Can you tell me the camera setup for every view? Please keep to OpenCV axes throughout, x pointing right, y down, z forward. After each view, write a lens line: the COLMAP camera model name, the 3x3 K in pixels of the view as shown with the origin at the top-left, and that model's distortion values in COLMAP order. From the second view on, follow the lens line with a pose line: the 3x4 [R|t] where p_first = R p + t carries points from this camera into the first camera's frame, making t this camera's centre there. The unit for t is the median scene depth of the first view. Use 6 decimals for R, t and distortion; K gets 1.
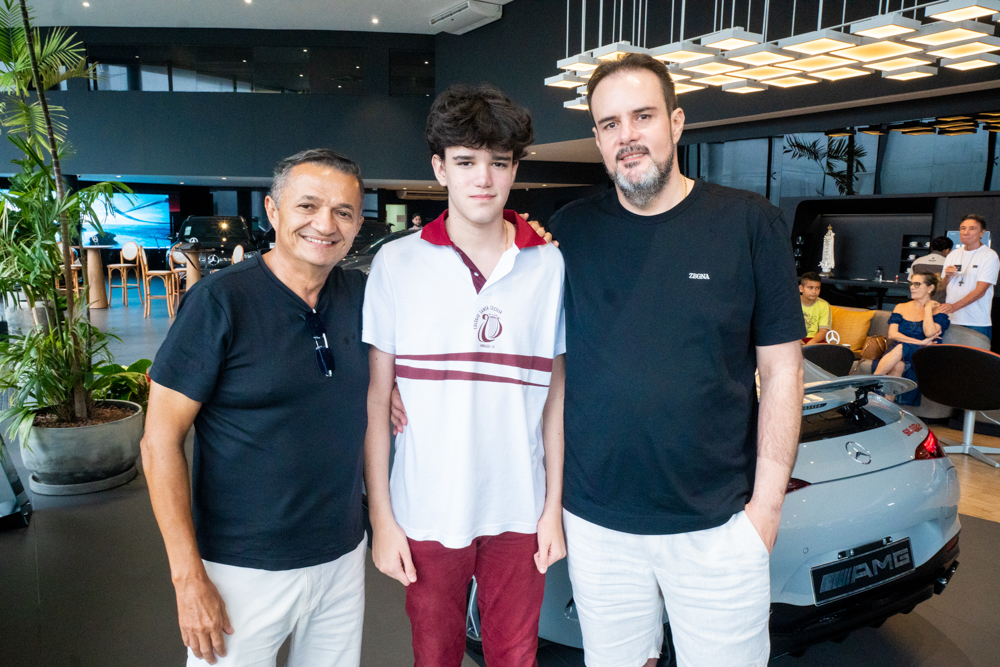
lens RADIAL K [[783.2, 0, 503.1], [0, 783.2, 334.9], [0, 0, 1]] dist [0.046097, 0.008932]
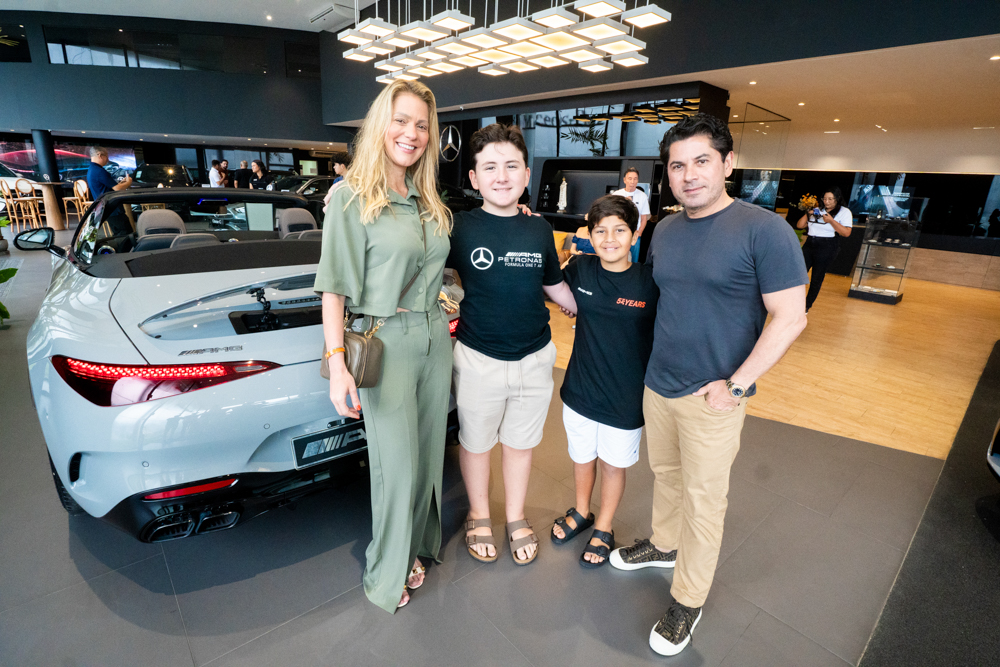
lens RADIAL K [[481.3, 0, 506.4], [0, 481.3, 340.9], [0, 0, 1]] dist [-0.037635, 0.005529]
pose [[0.987166, -0.017342, 0.158754, 0.193228], [-0.010451, 0.984940, 0.172578, 0.011837], [-0.159356, -0.172022, 0.972118, 0.103263]]
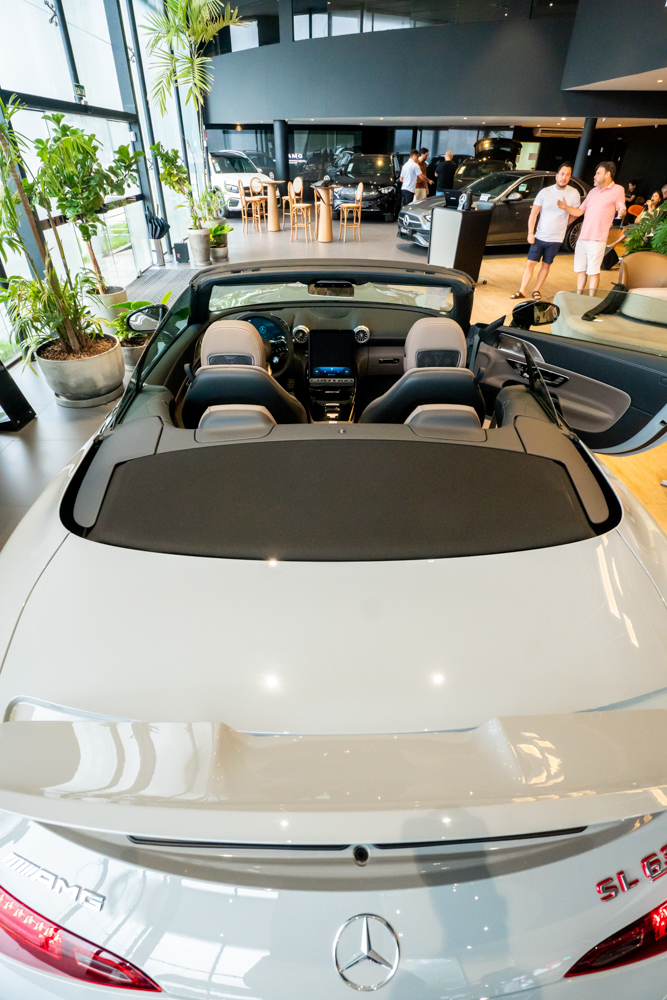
lens RADIAL K [[481.3, 0, 337.5], [0, 481.3, 499.1], [0, 0, 1]] dist [-0.037635, 0.005529]
pose [[0.858762, 0.301812, -0.414049, 0.160721], [-0.072149, 0.871278, 0.485458, -0.060686], [0.507269, -0.387020, 0.769996, 0.314981]]
